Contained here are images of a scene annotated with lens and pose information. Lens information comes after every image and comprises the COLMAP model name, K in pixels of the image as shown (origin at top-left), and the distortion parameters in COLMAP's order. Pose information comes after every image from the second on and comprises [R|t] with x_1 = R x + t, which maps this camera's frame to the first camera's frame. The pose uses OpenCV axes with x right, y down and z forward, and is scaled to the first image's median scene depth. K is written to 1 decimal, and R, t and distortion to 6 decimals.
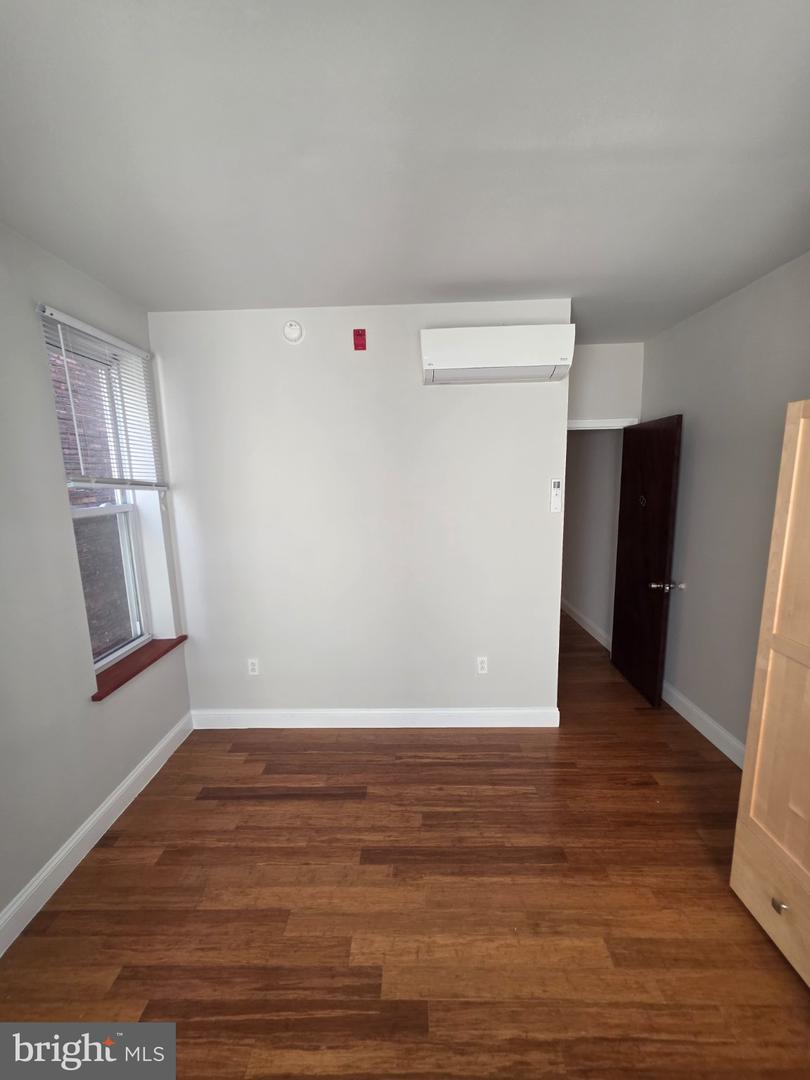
lens RADIAL K [[432.5, 0, 405.3], [0, 432.5, 546.0], [0, 0, 1]] dist [0.001933, 0.001004]
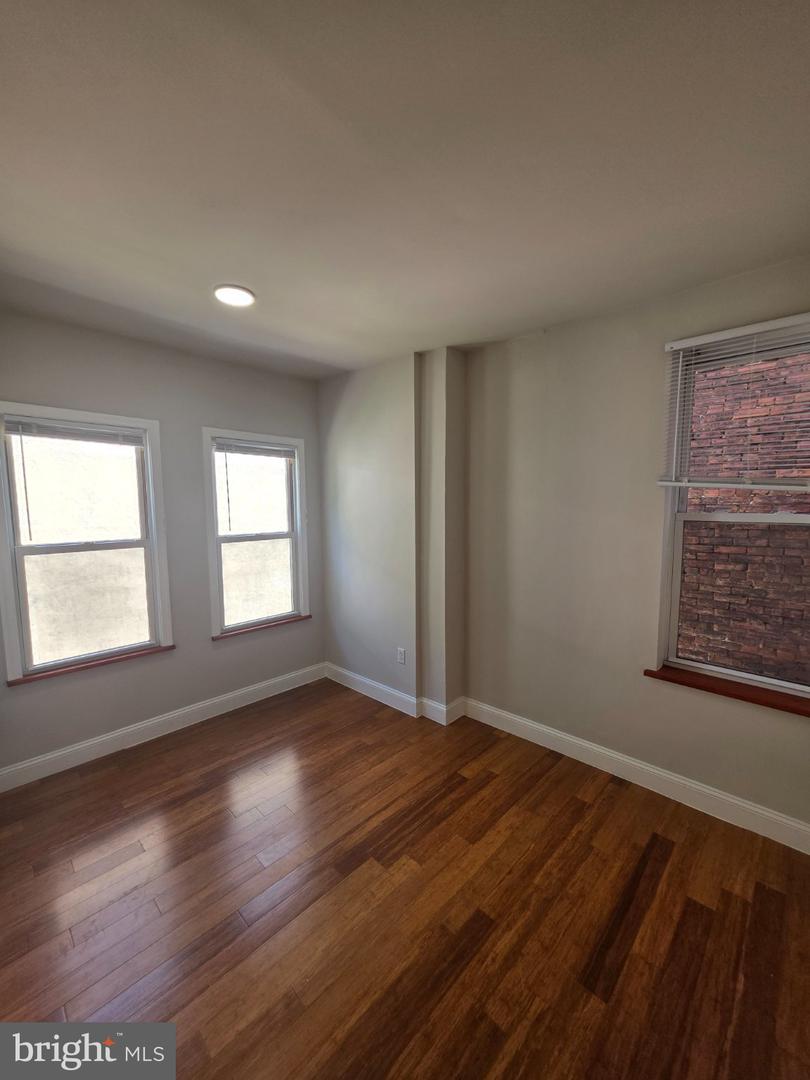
lens RADIAL K [[432.5, 0, 407.5], [0, 432.5, 543.0], [0, 0, 1]] dist [0.001933, 0.001004]
pose [[-0.677901, 0.099406, -0.728401, 0.544949], [-0.101124, 0.968788, 0.226325, -0.188149], [0.728165, 0.227085, -0.646691, 1.219152]]
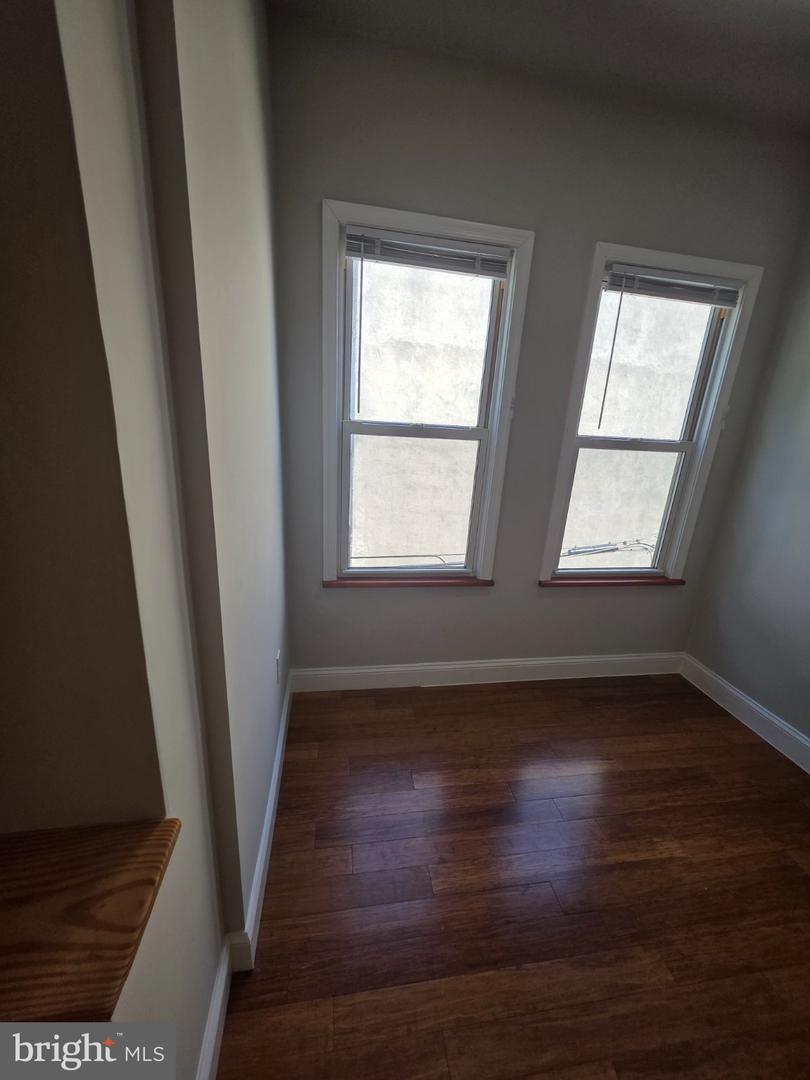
lens RADIAL K [[432.5, 0, 405.8], [0, 432.5, 543.9], [0, 0, 1]] dist [0.001933, 0.001004]
pose [[-0.983482, 0.022015, -0.179661, 0.449619], [-0.063563, 0.887355, 0.456685, 0.002950], [0.169477, 0.460561, -0.871298, 0.622273]]
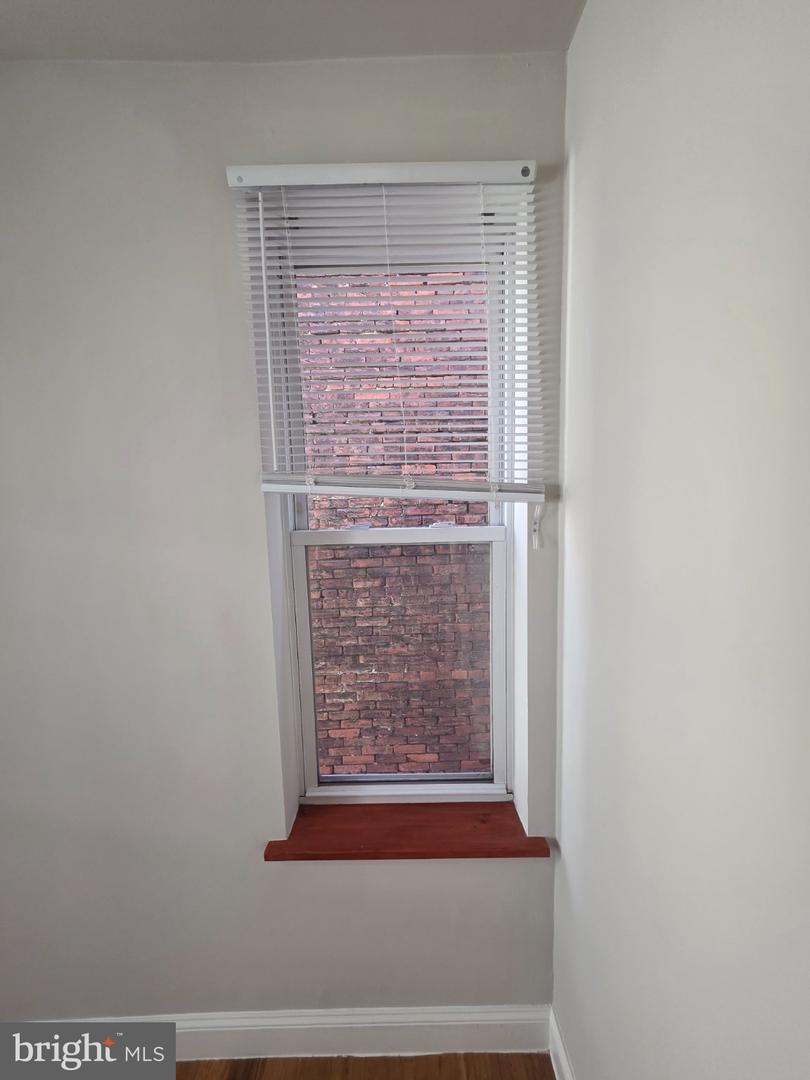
lens RADIAL K [[432.5, 0, 408.9], [0, 432.5, 544.0], [0, 0, 1]] dist [0.001933, 0.001004]
pose [[0.020763, 0.131767, -0.991063, -0.183729], [-0.140250, 0.981859, 0.127605, -0.161018], [0.989898, 0.136347, 0.038867, 1.118699]]
